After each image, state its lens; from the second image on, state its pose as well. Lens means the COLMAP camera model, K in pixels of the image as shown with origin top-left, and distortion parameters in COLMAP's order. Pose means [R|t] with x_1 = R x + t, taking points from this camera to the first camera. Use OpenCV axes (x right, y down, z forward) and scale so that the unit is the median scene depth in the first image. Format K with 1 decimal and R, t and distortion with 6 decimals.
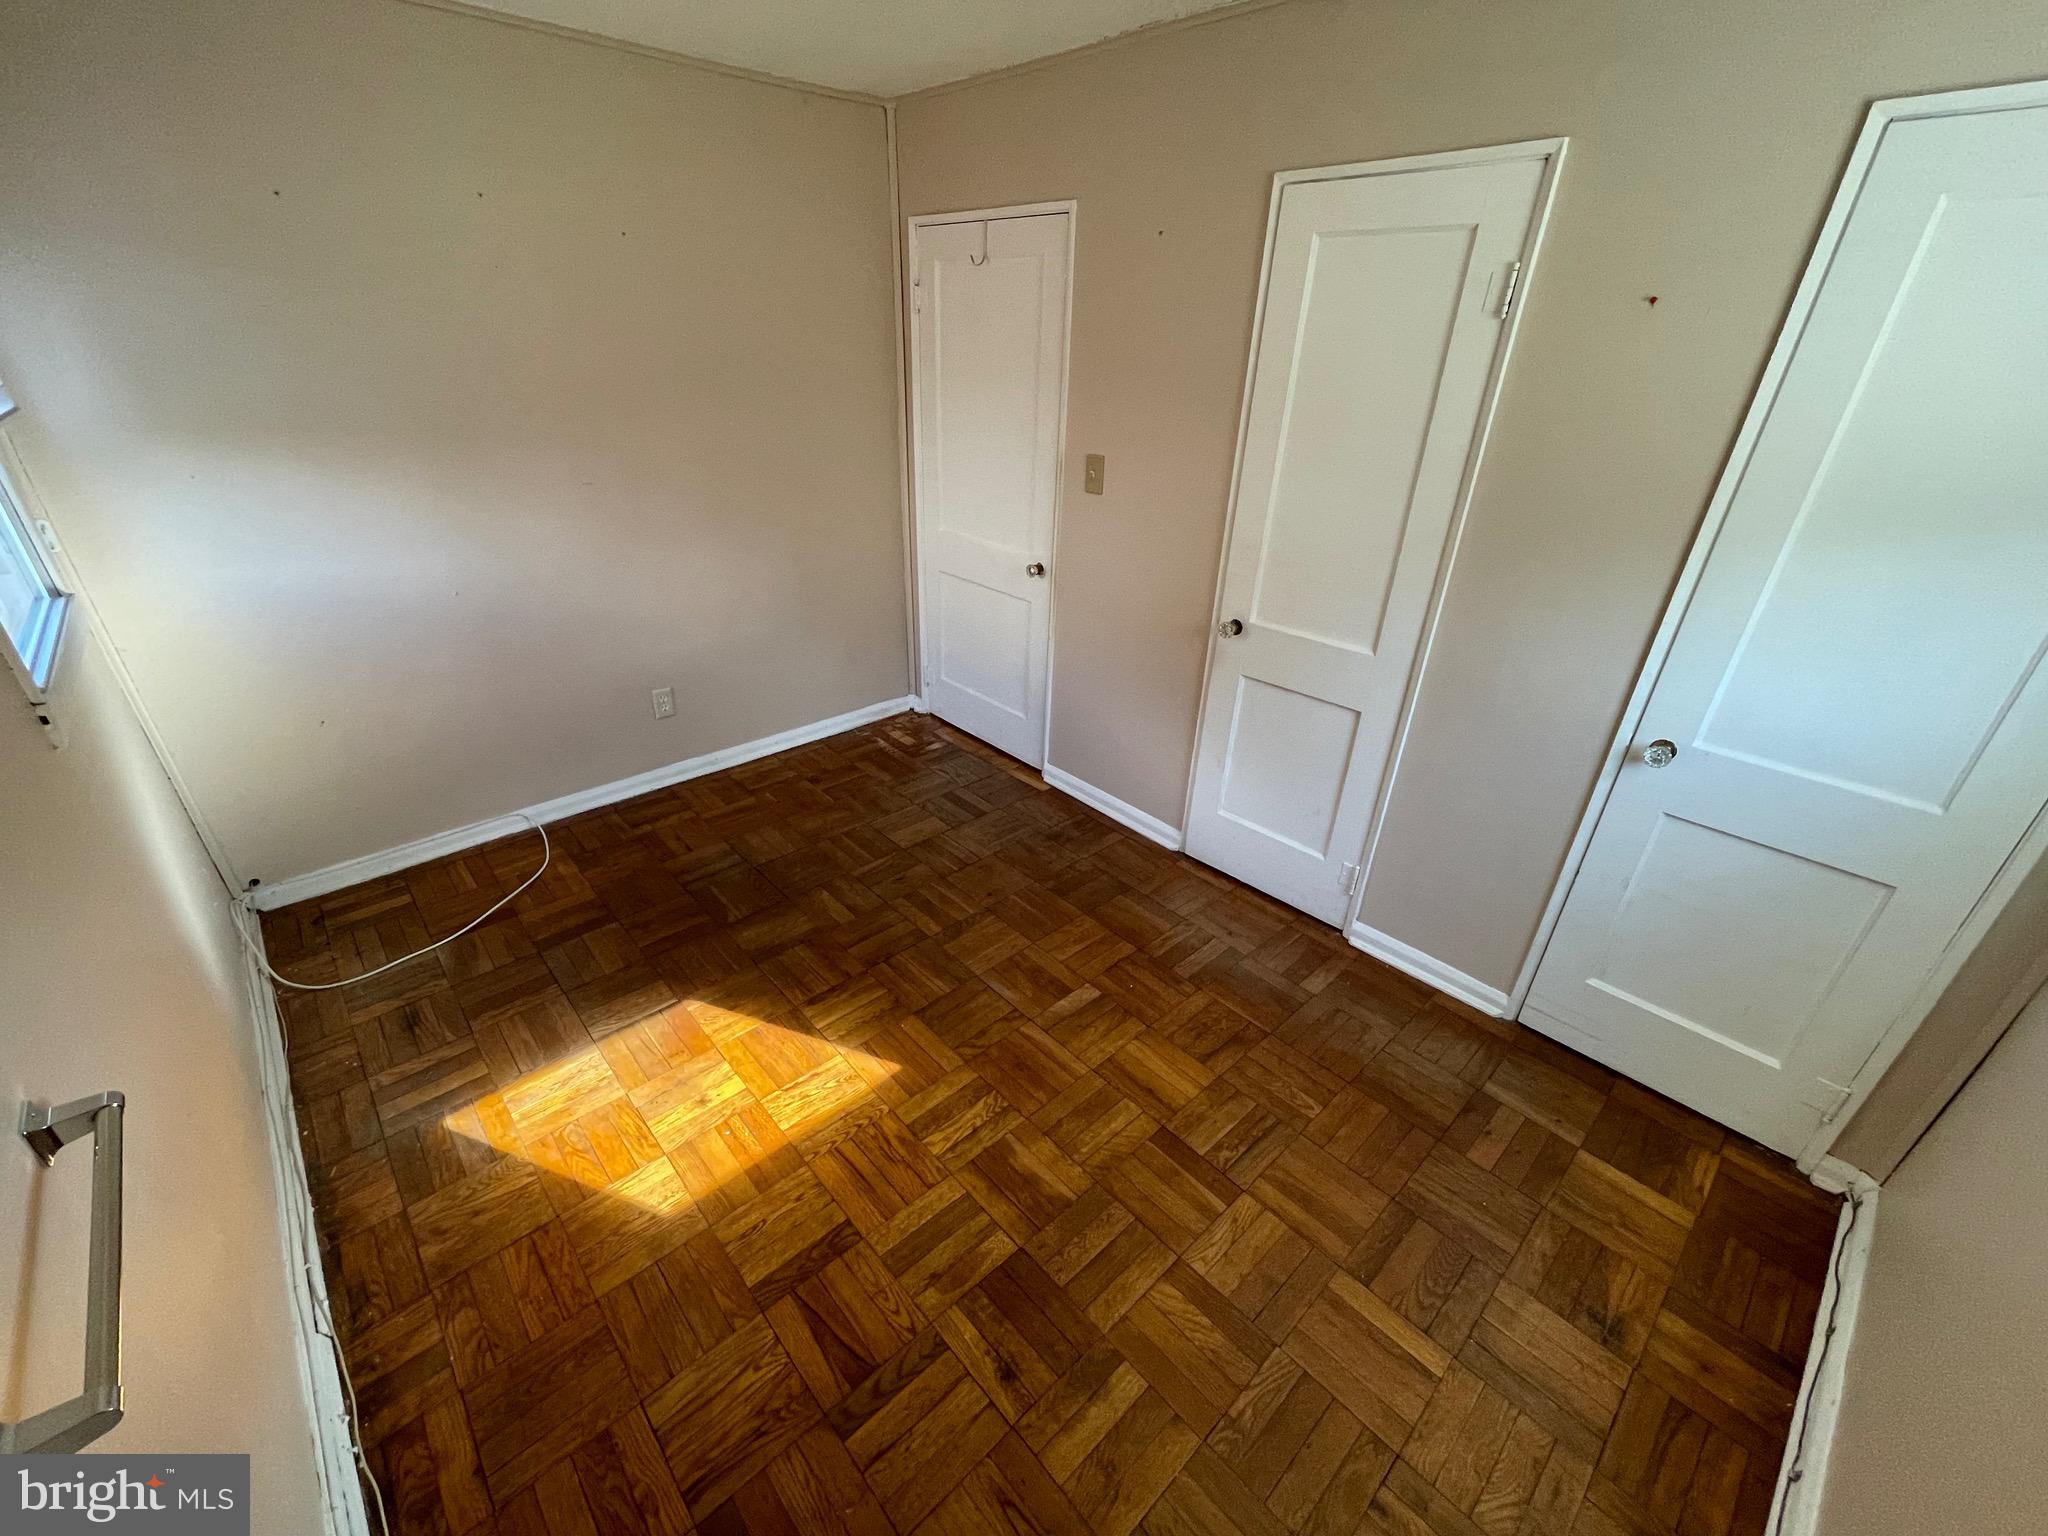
lens RADIAL K [[836.2, 0, 1016.7], [0, 836.2, 771.9], [0, 0, 1]] dist [-0.002927, 0.001857]
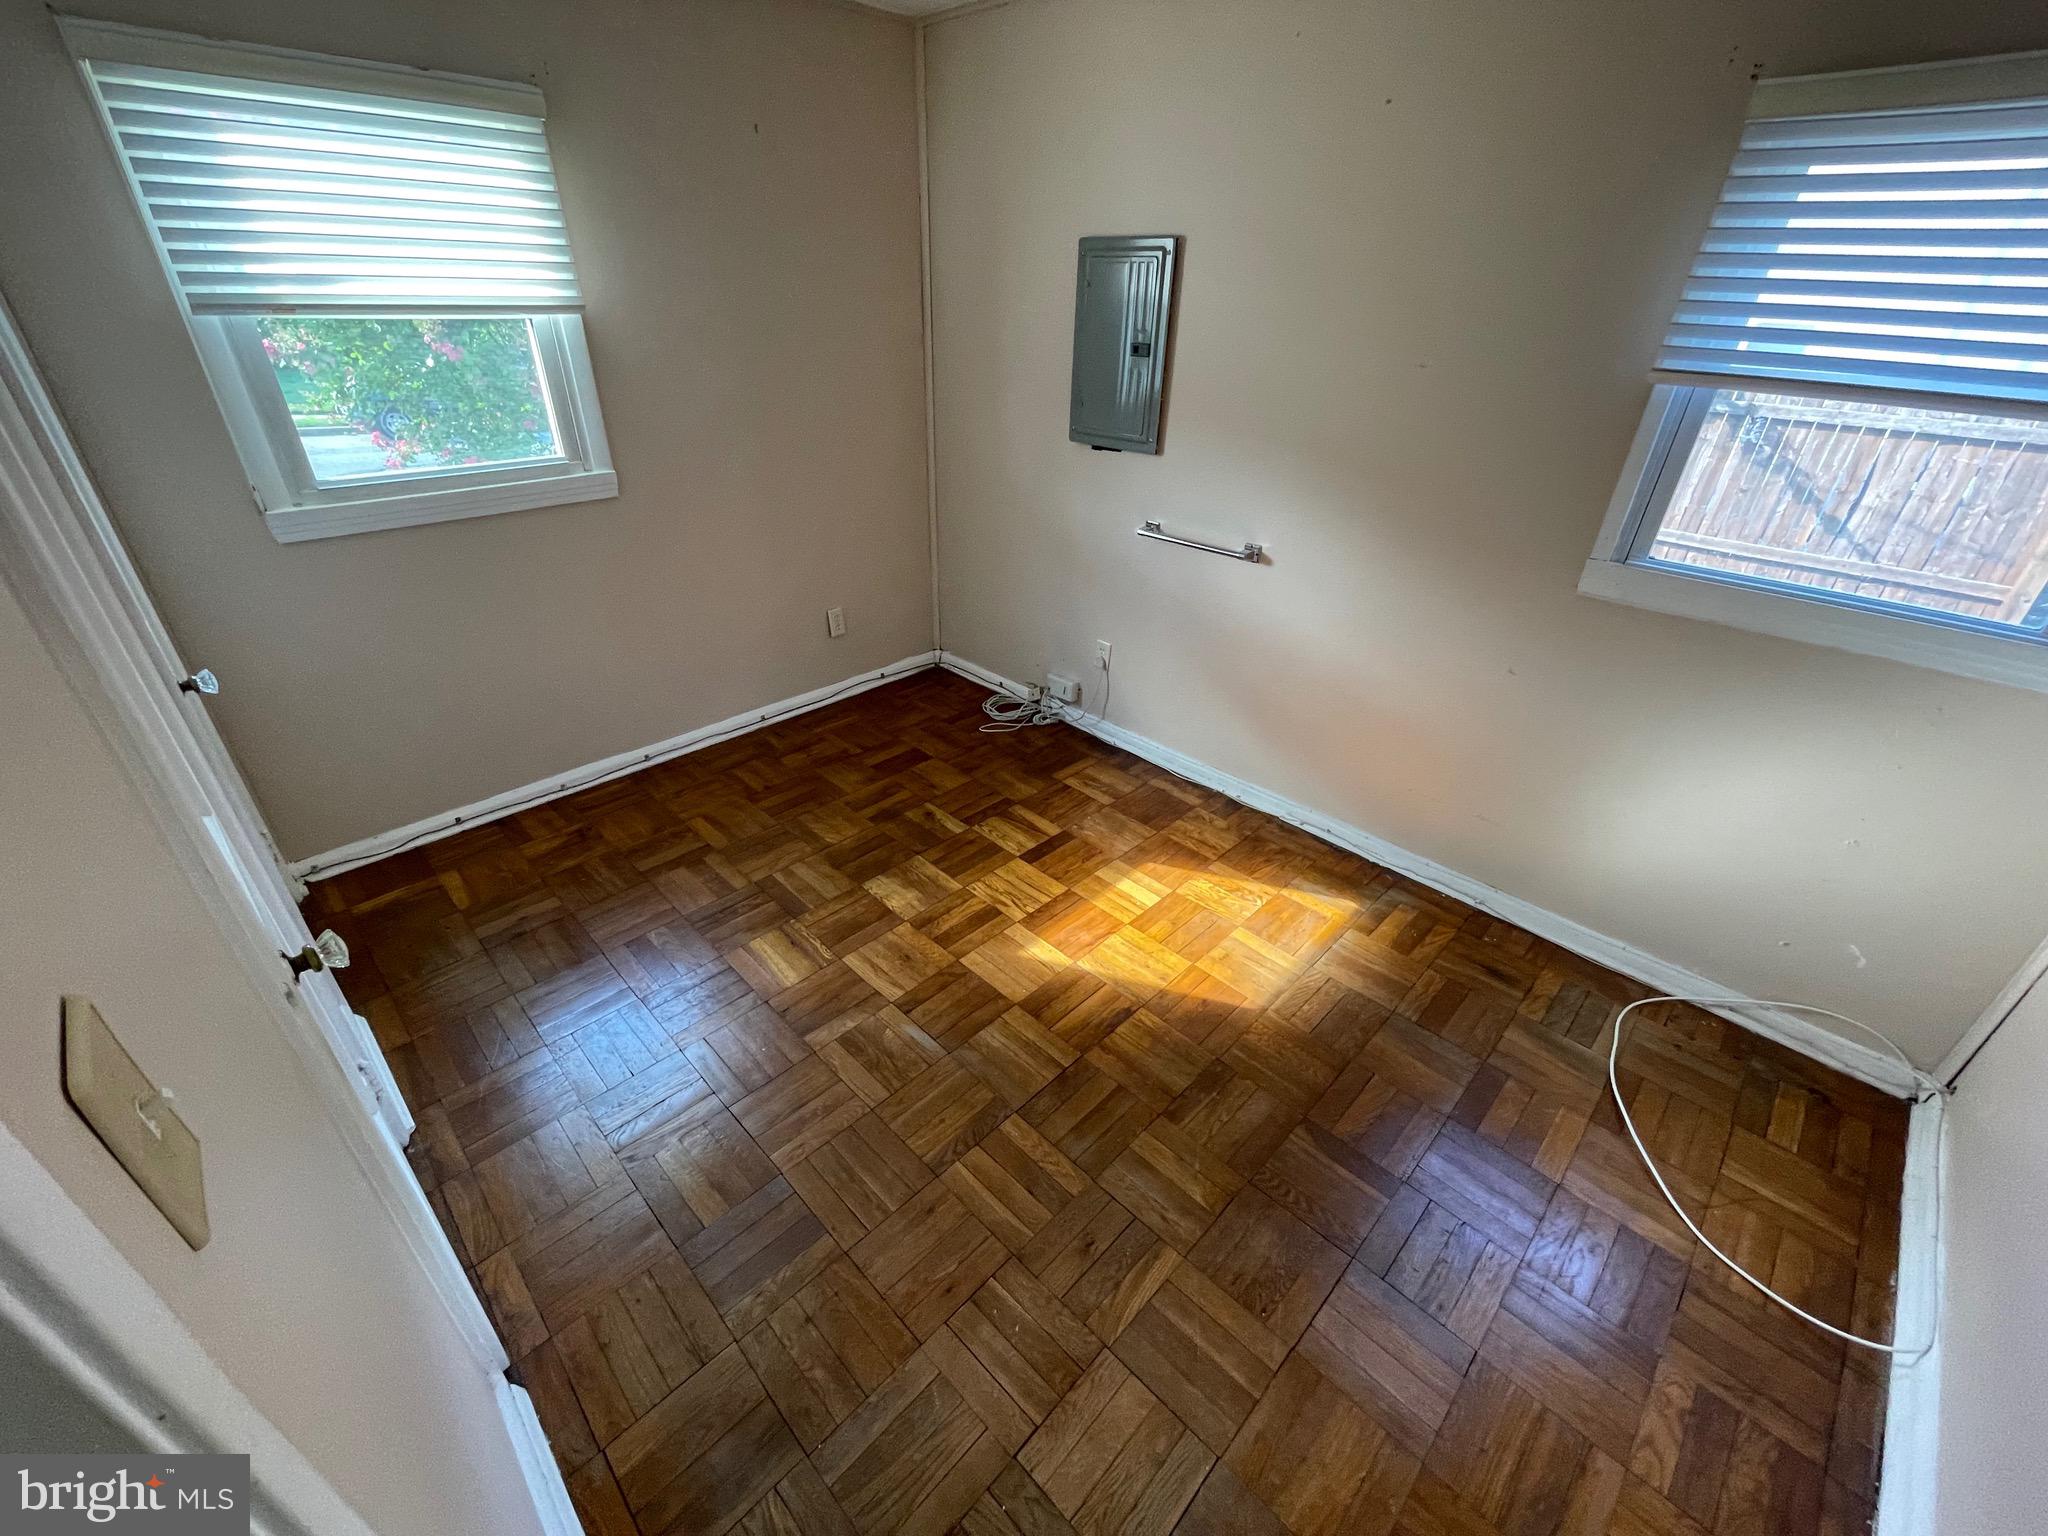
lens RADIAL K [[836.2, 0, 1019.1], [0, 836.2, 768.7], [0, 0, 1]] dist [-0.002927, 0.001857]
pose [[-0.998058, -0.015866, -0.060232, -0.062598], [-0.059449, 0.531201, 0.845157, -0.613310], [0.018586, 0.847097, -0.531113, 1.204382]]
